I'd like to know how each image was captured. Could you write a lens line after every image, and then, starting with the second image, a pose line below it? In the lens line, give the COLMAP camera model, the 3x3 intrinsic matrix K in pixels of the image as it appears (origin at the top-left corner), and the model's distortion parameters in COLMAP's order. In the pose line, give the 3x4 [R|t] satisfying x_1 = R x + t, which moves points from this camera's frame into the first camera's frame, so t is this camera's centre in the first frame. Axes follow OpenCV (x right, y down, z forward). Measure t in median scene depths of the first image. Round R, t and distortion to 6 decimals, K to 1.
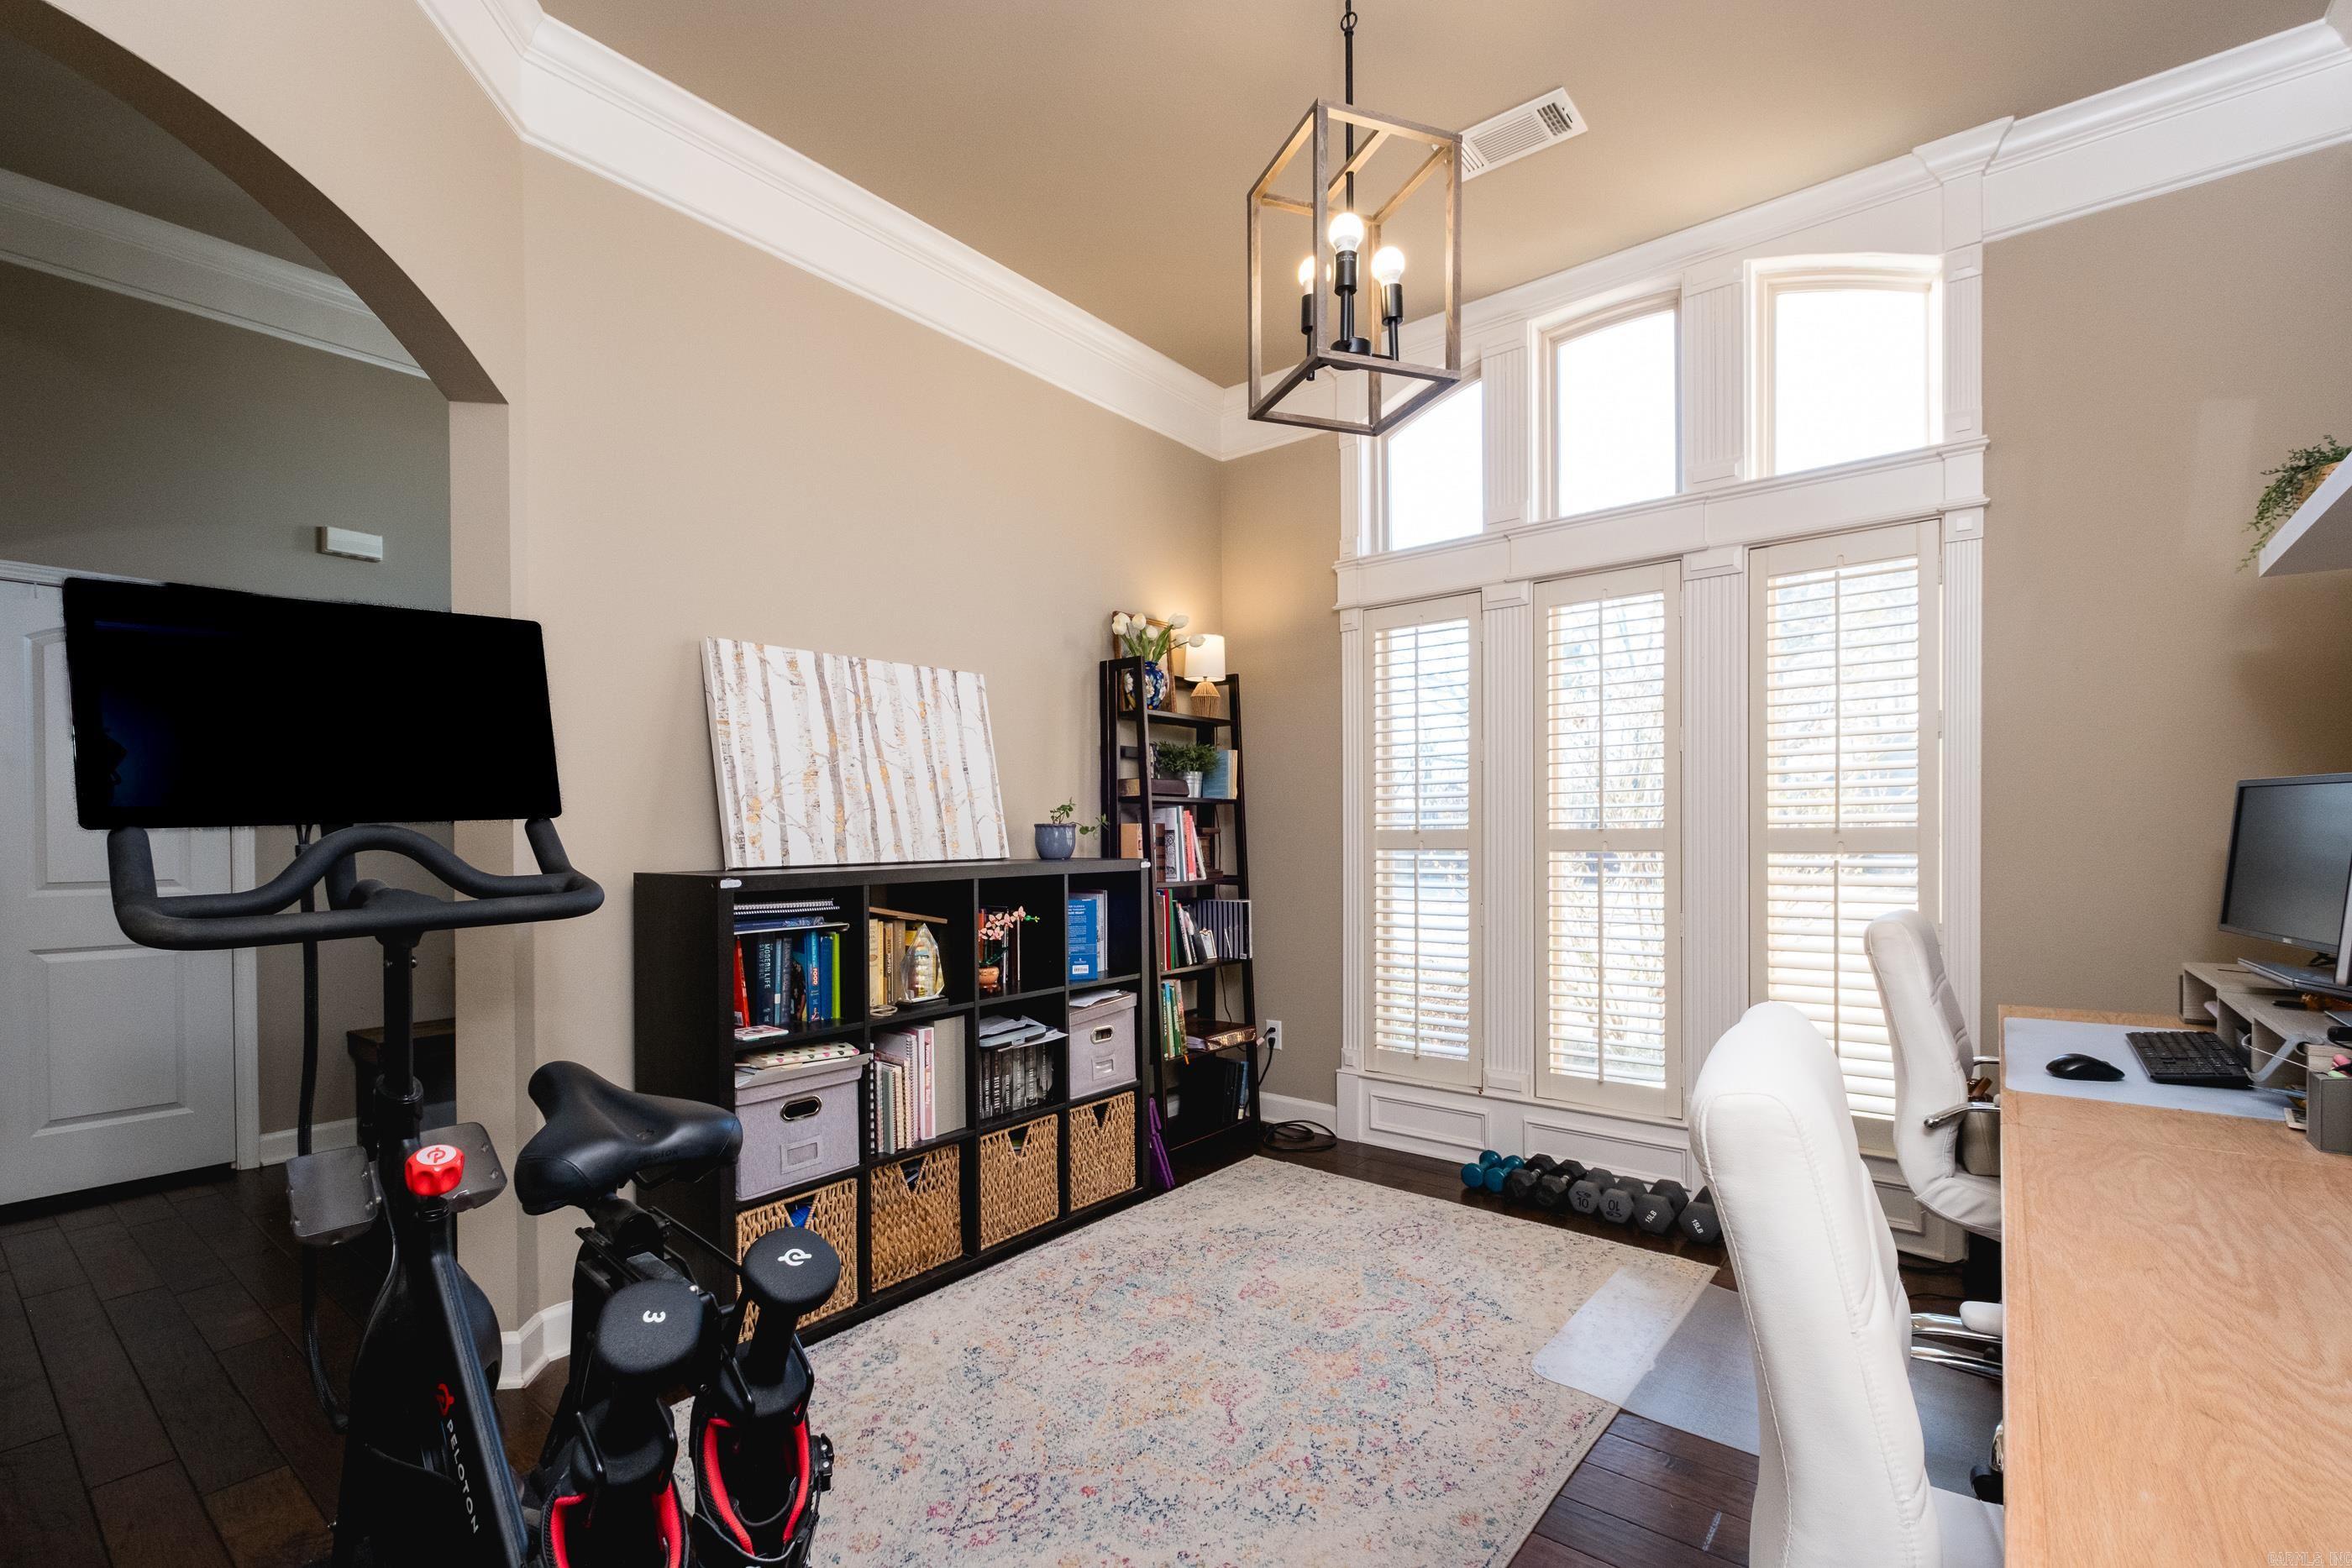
lens RADIAL K [[1046.6, 0, 1177.0], [0, 1046.6, 839.2], [0, 0, 1]] dist [0.000204, -0.000110]
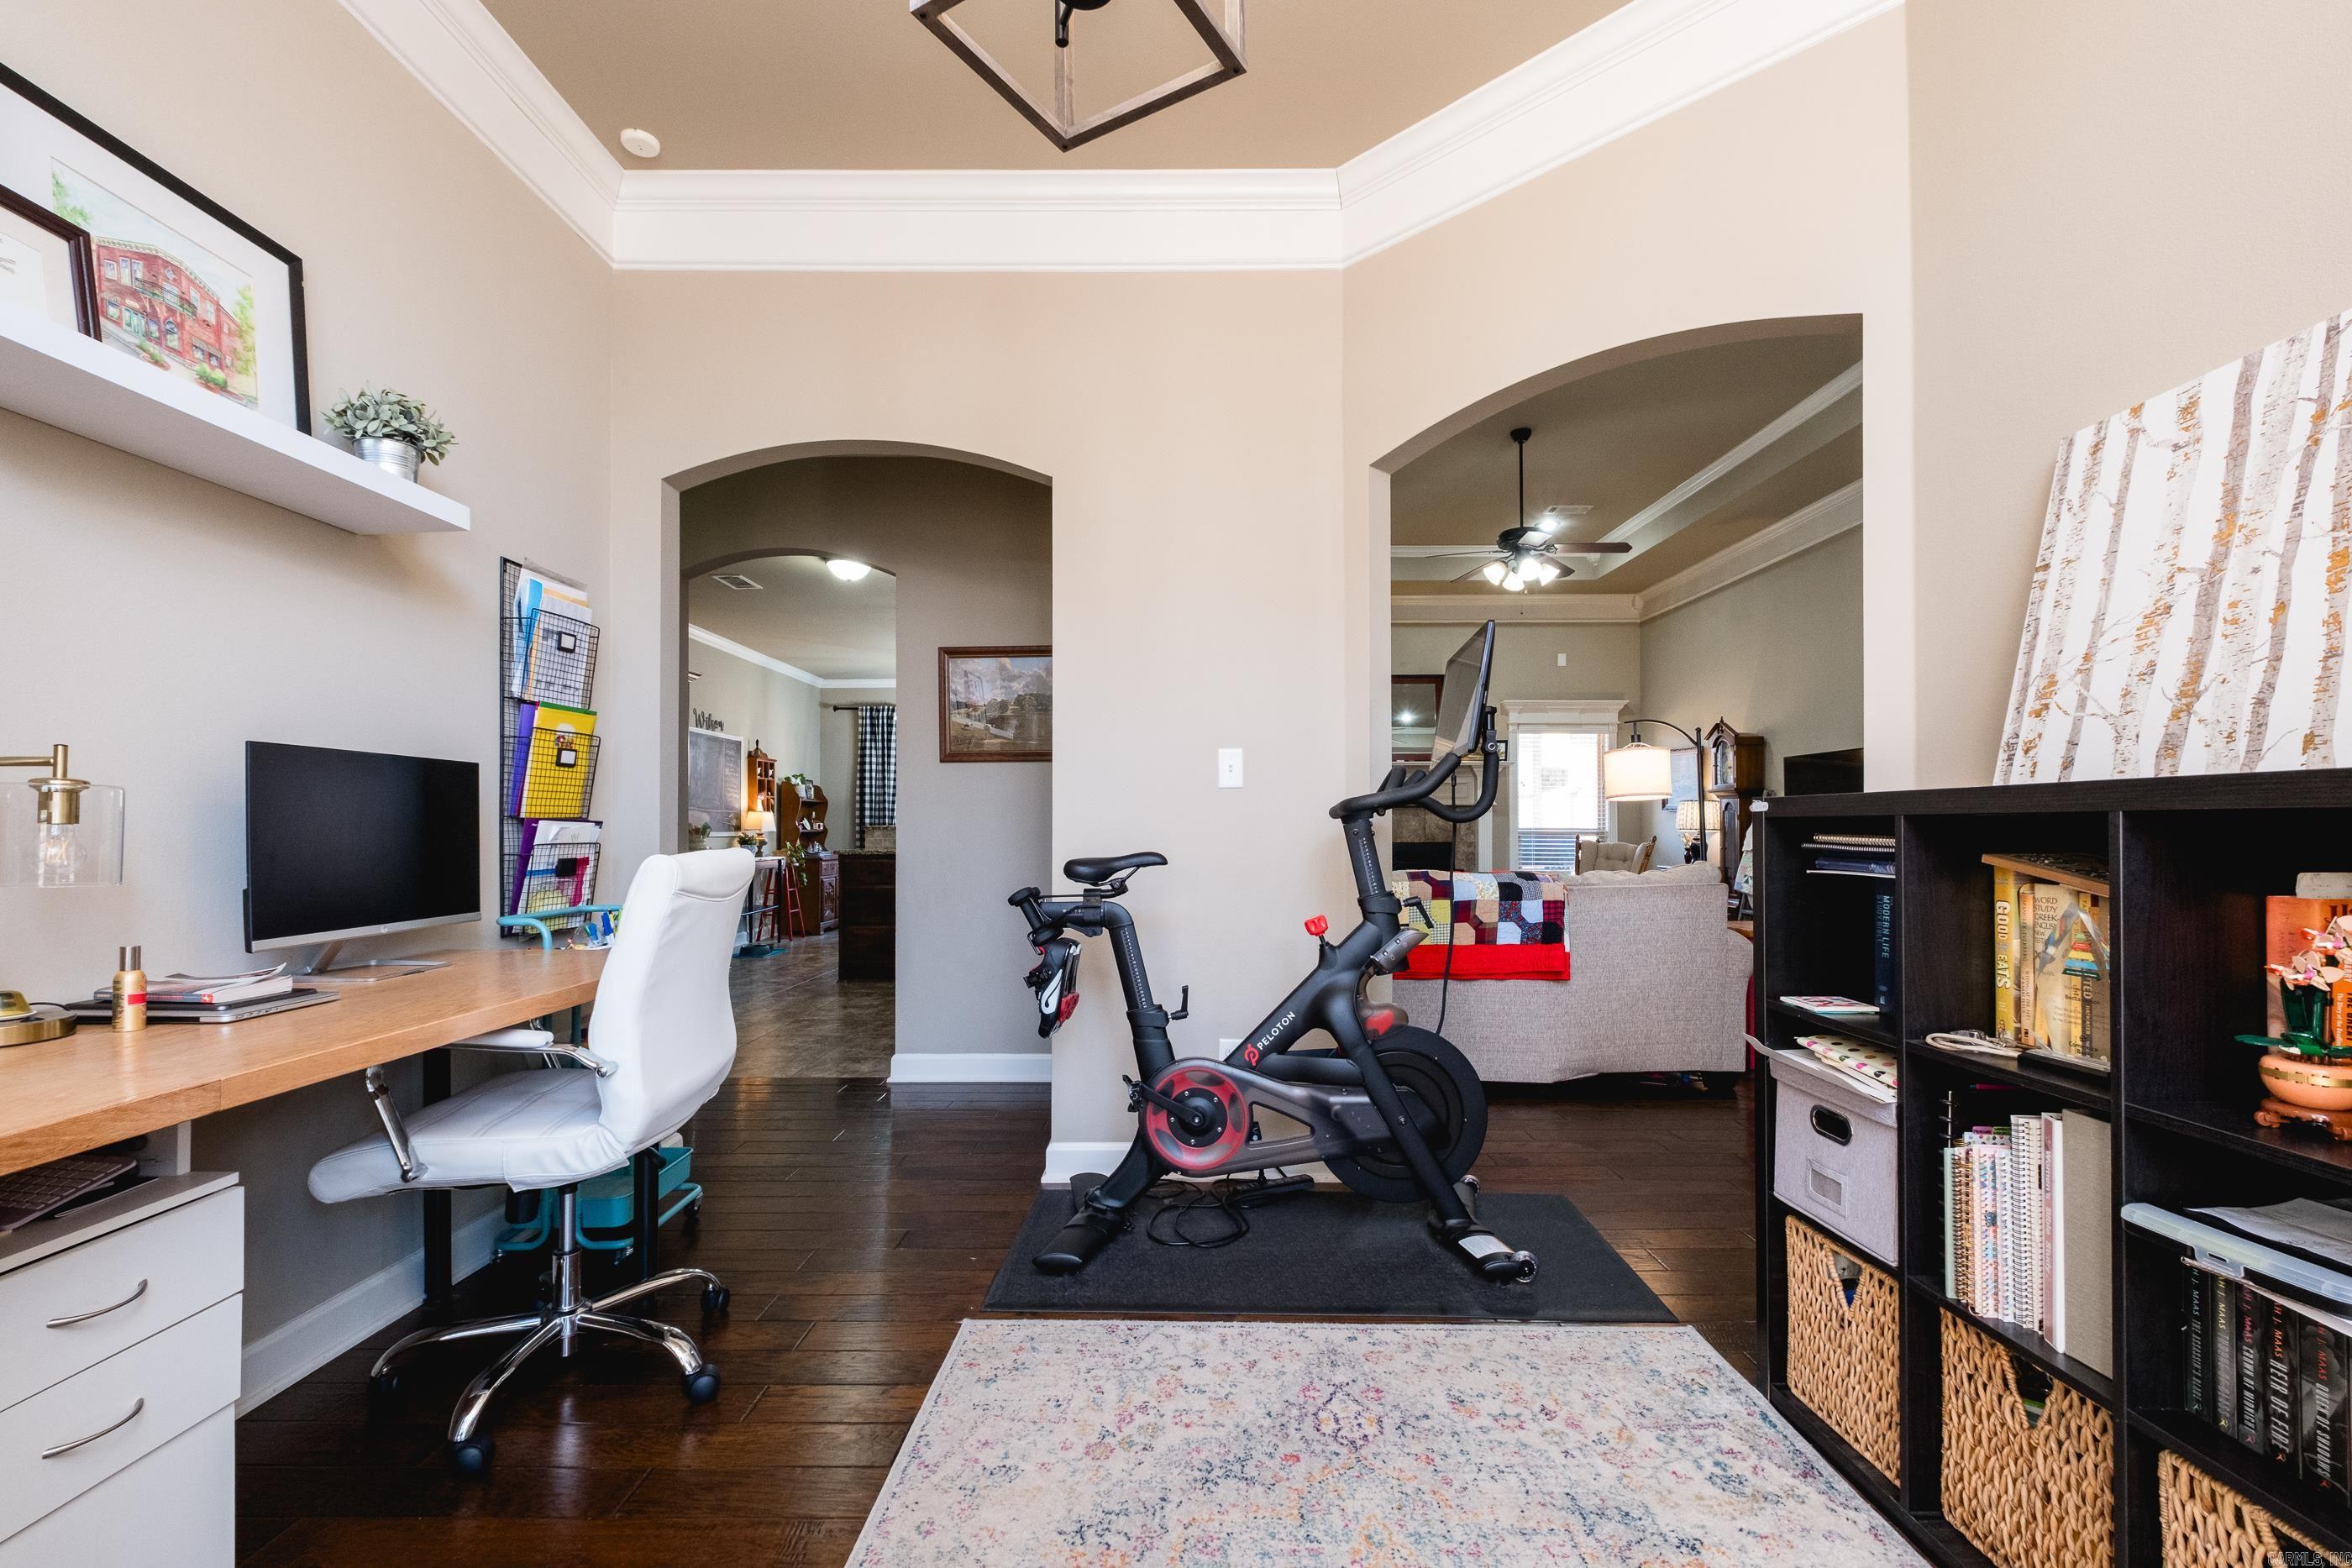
lens RADIAL K [[1015.2, 0, 1165.8], [0, 1015.2, 821.2], [0, 0, 1]] dist [0.000465, -0.000205]
pose [[-0.788903, 0.003688, -0.614506, 0.379848], [0.000738, 0.999987, 0.005054, 0.041834], [0.614517, 0.003533, -0.788896, 1.133982]]
